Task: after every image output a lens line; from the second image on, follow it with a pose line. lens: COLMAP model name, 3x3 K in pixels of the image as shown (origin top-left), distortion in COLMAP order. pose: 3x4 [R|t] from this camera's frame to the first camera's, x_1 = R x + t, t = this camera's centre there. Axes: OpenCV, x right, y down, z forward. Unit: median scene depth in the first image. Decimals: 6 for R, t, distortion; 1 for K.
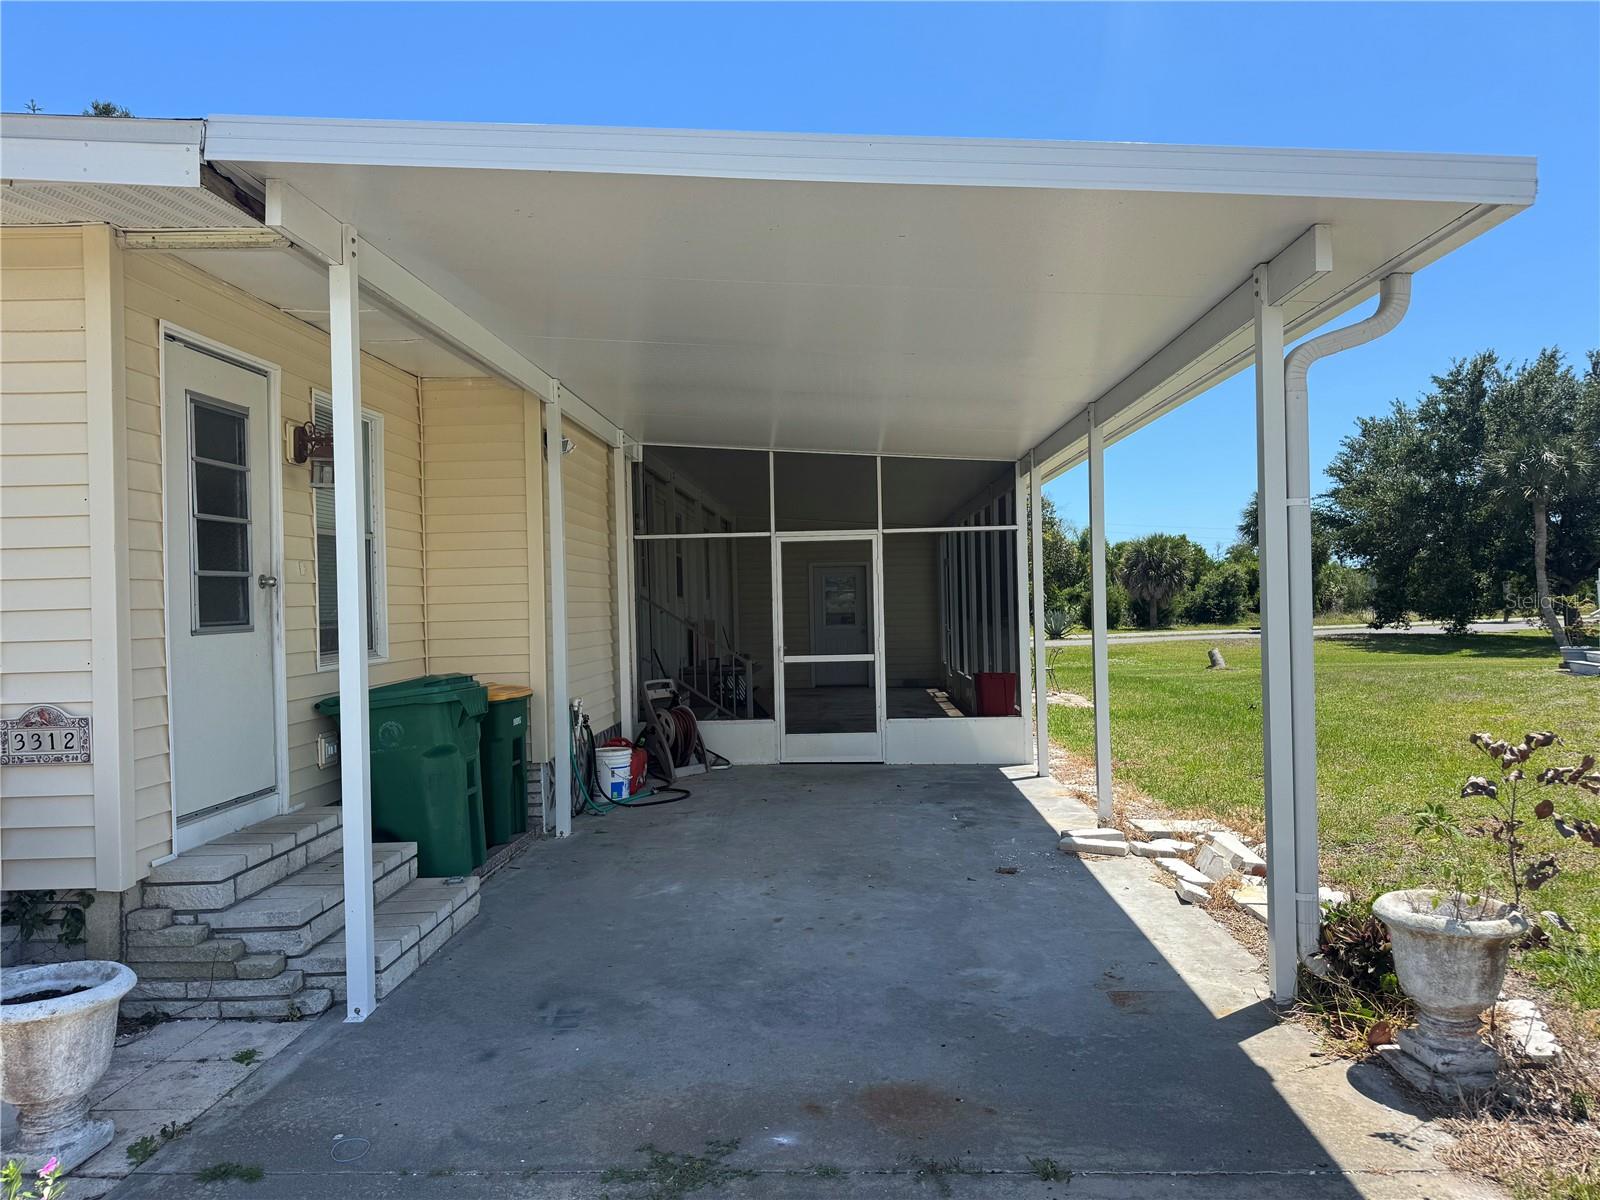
lens RADIAL K [[1128.1, 0, 819.6], [0, 1128.1, 607.8], [0, 0, 1]] dist [0.079982, -0.099274]
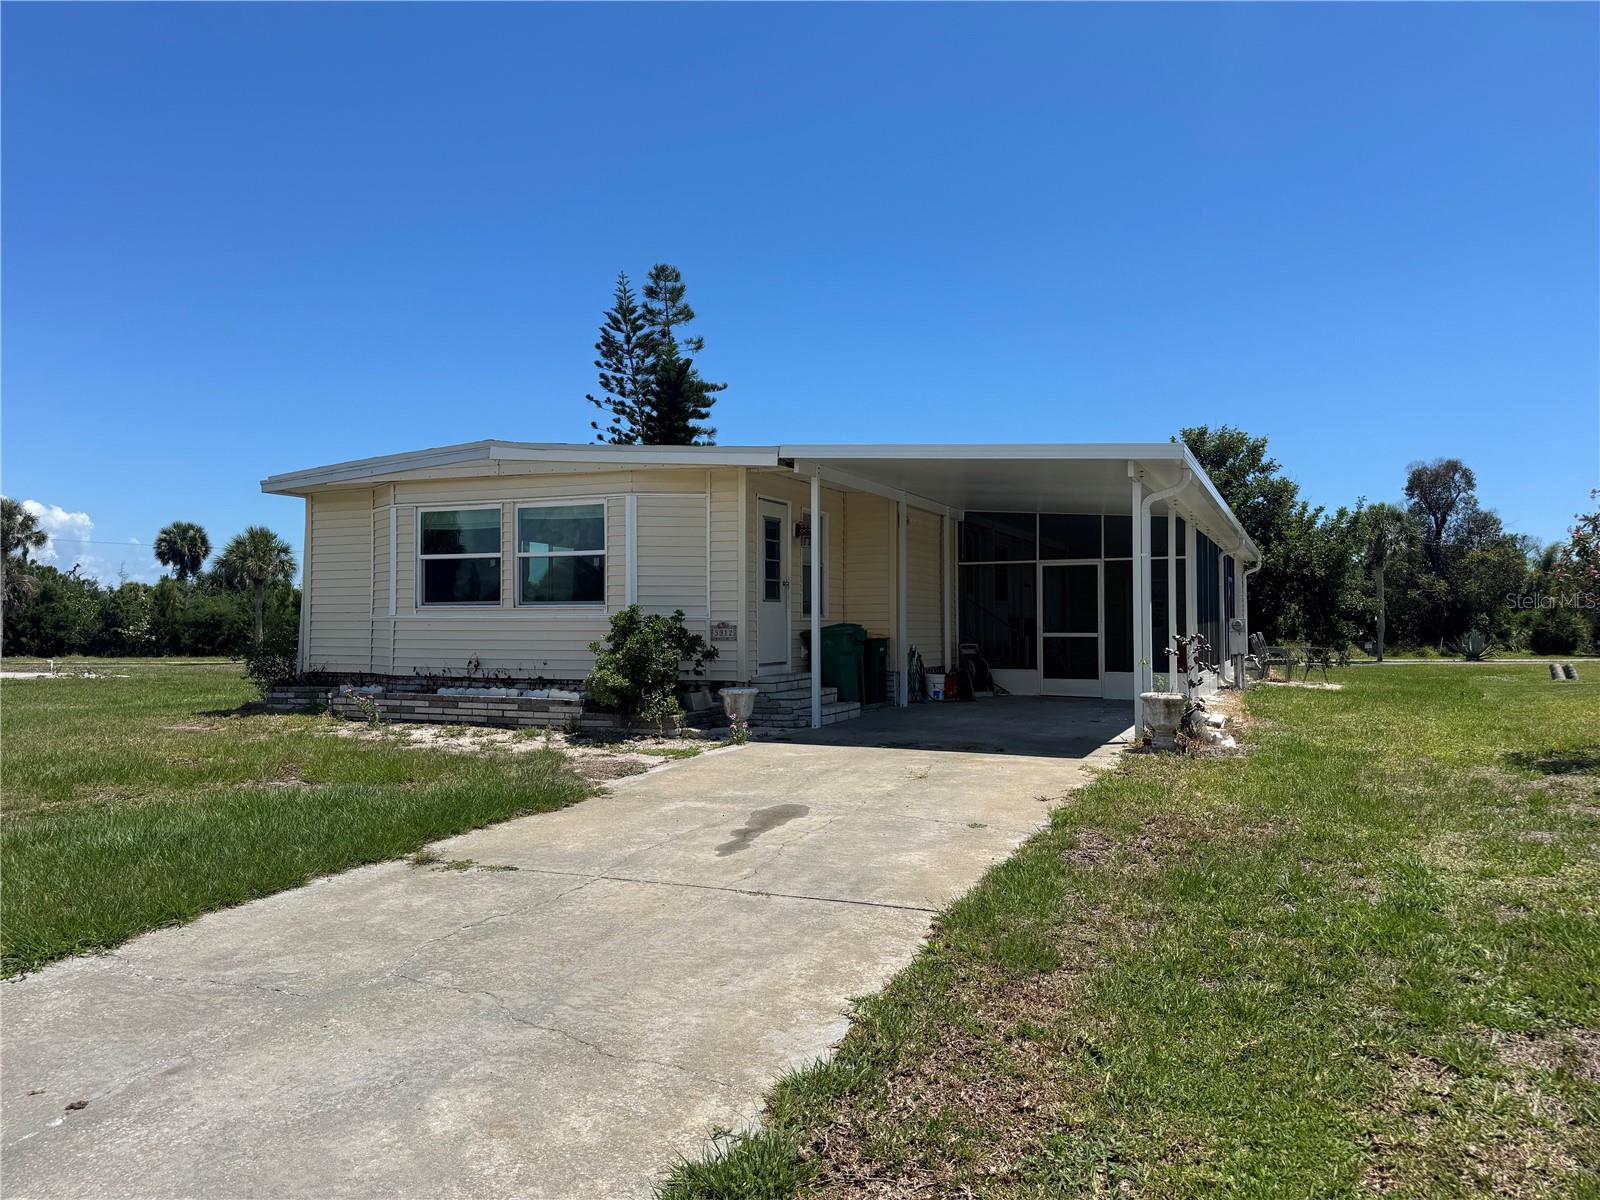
lens RADIAL K [[1128.1, 0, 802.5], [0, 1128.1, 600.4], [0, 0, 1]] dist [0.079982, -0.099274]
pose [[0.923801, 0.010204, -0.382738, 0.289123], [-0.019626, 0.999593, -0.020721, 0.036671], [0.382370, 0.026653, 0.923625, -0.730096]]
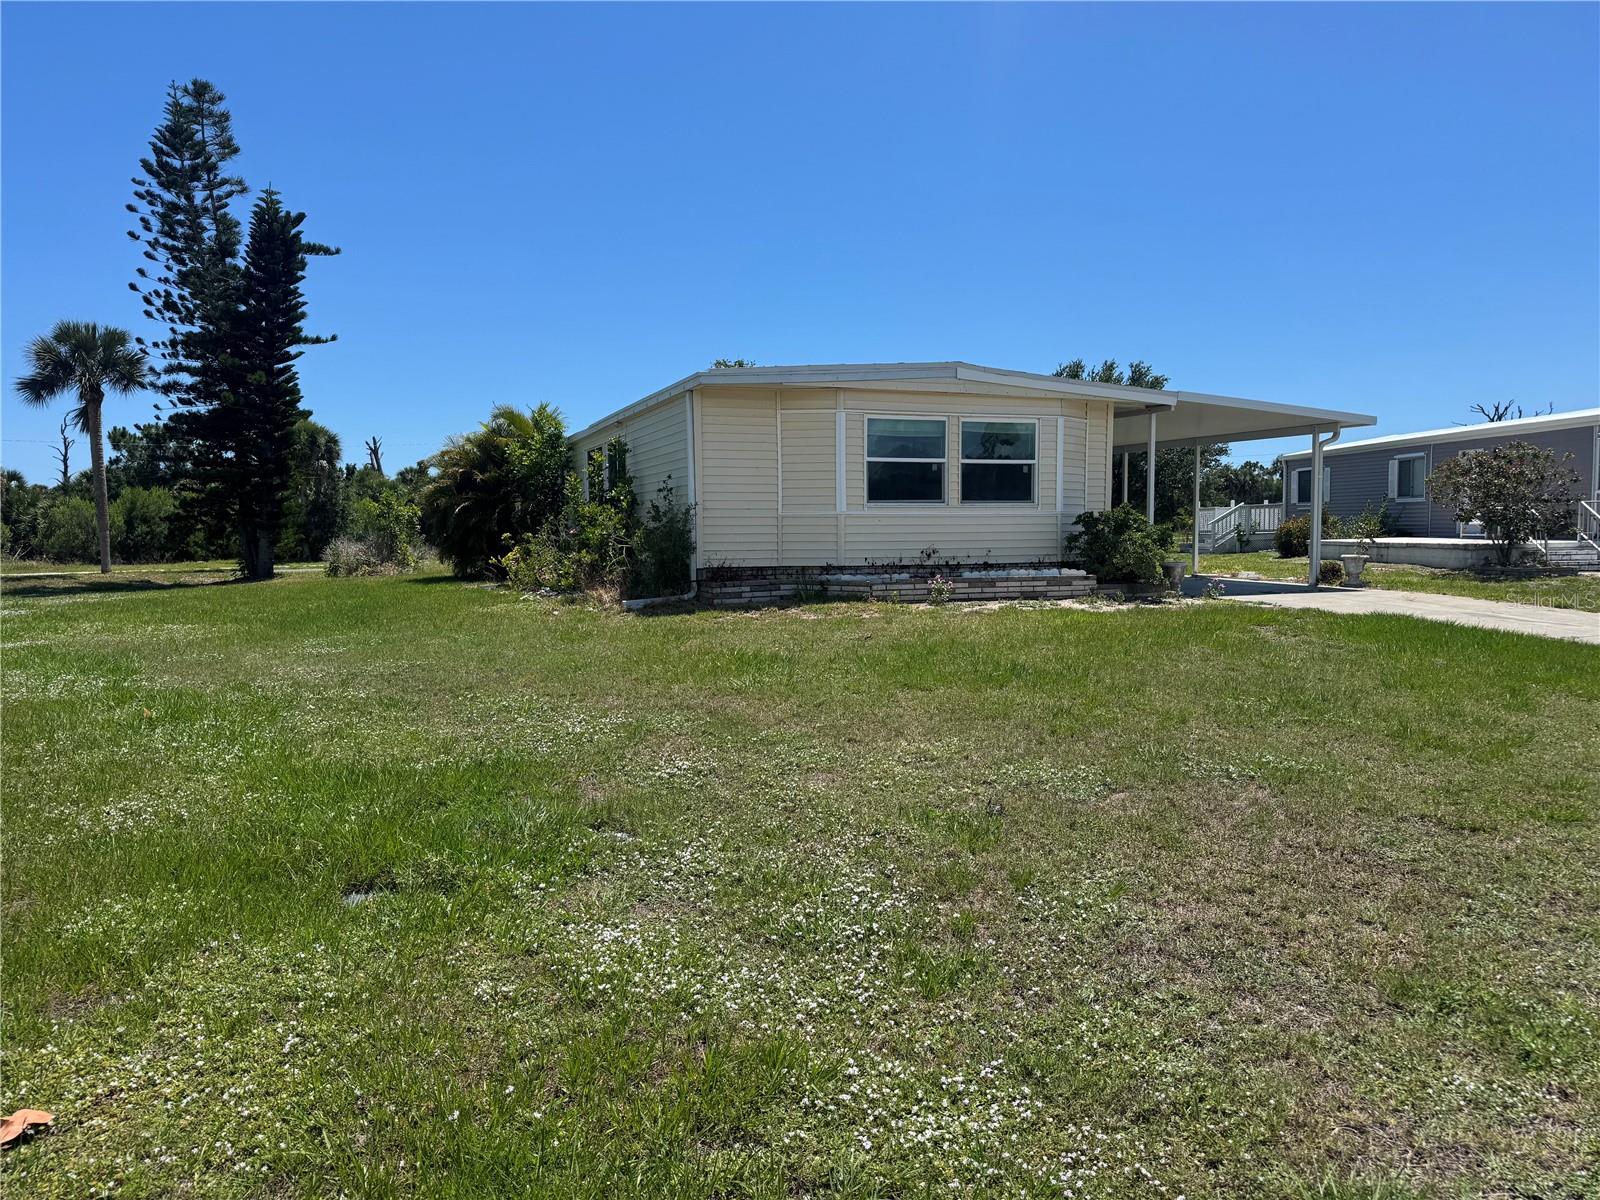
lens RADIAL K [[1128.1, 0, 801.7], [0, 1128.1, 631.8], [0, 0, 1]] dist [0.079982, -0.099274]
pose [[0.926874, -0.022828, 0.374677, -1.366407], [-0.007868, 0.996748, 0.080192, 0.076374], [-0.375289, -0.077276, 0.923681, -1.040379]]
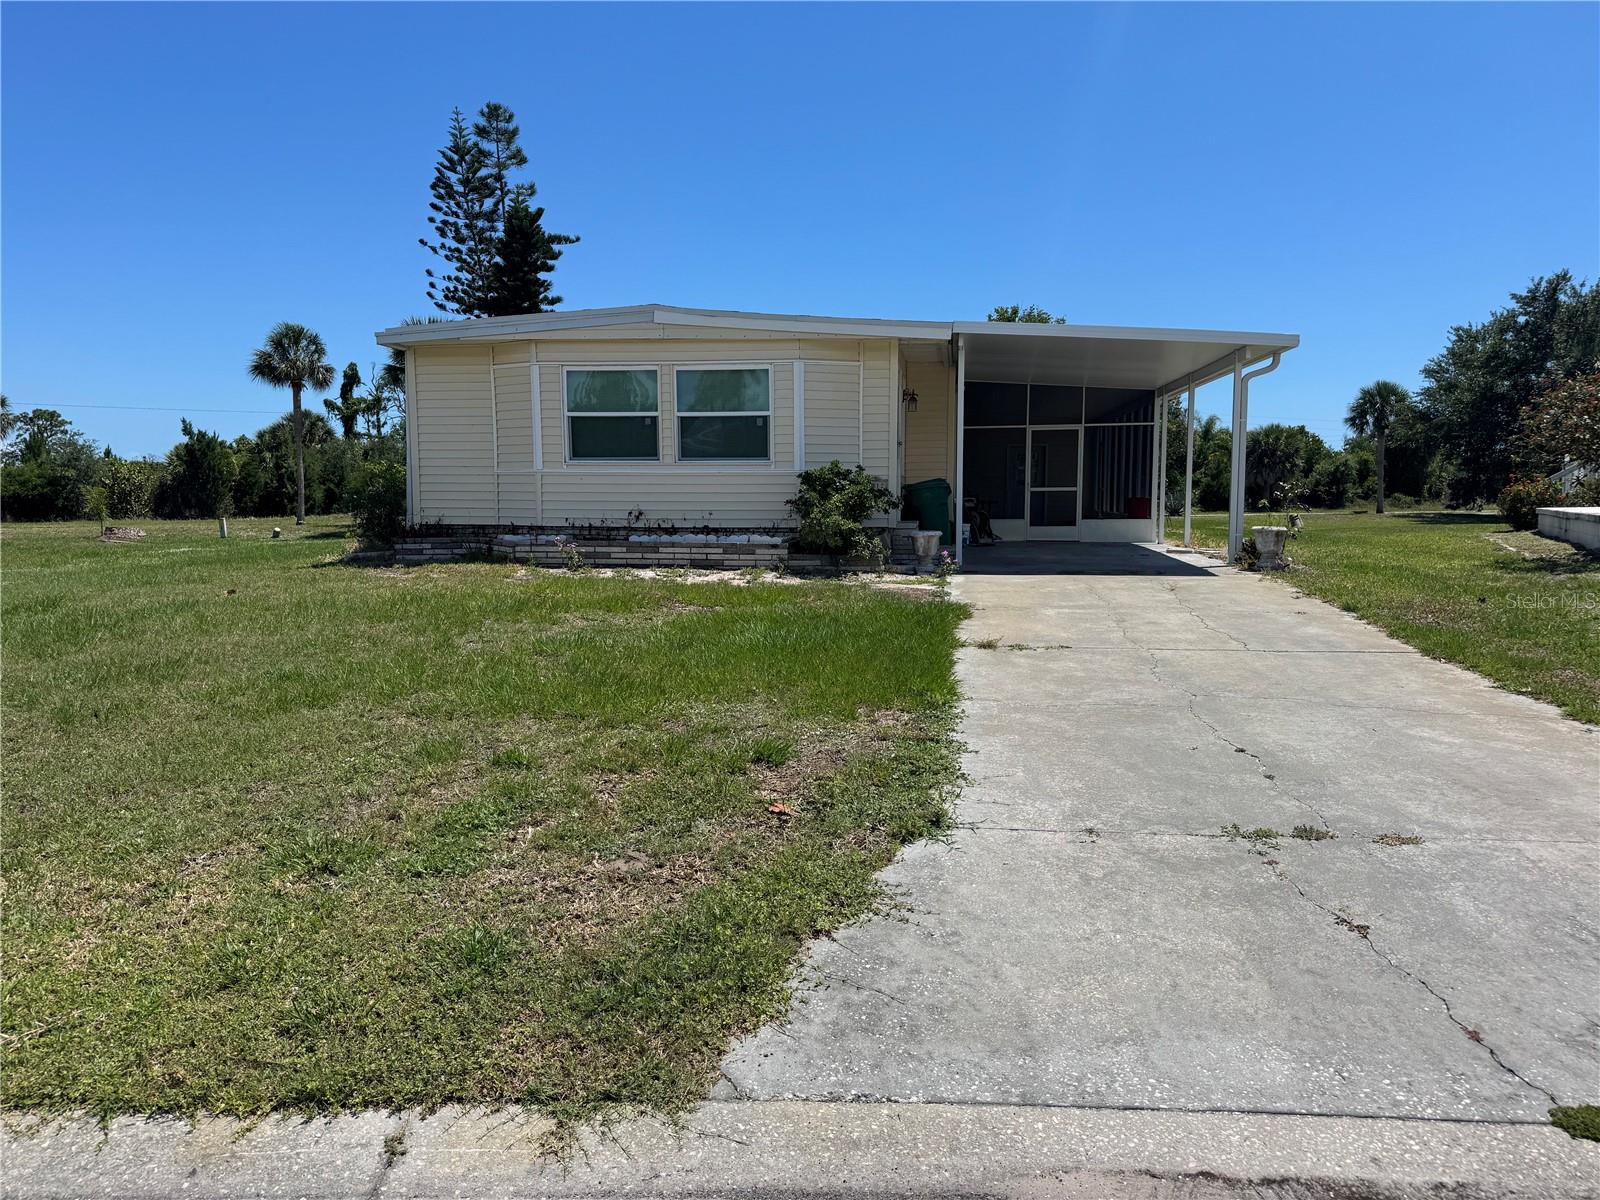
lens RADIAL K [[1128.1, 0, 812.1], [0, 1128.1, 604.1], [0, 0, 1]] dist [0.079982, -0.099274]
pose [[0.994482, 0.027098, -0.101344, -0.211970], [-0.017339, 0.995234, 0.095967, 0.063266], [0.103462, -0.093680, 0.990212, -1.076859]]
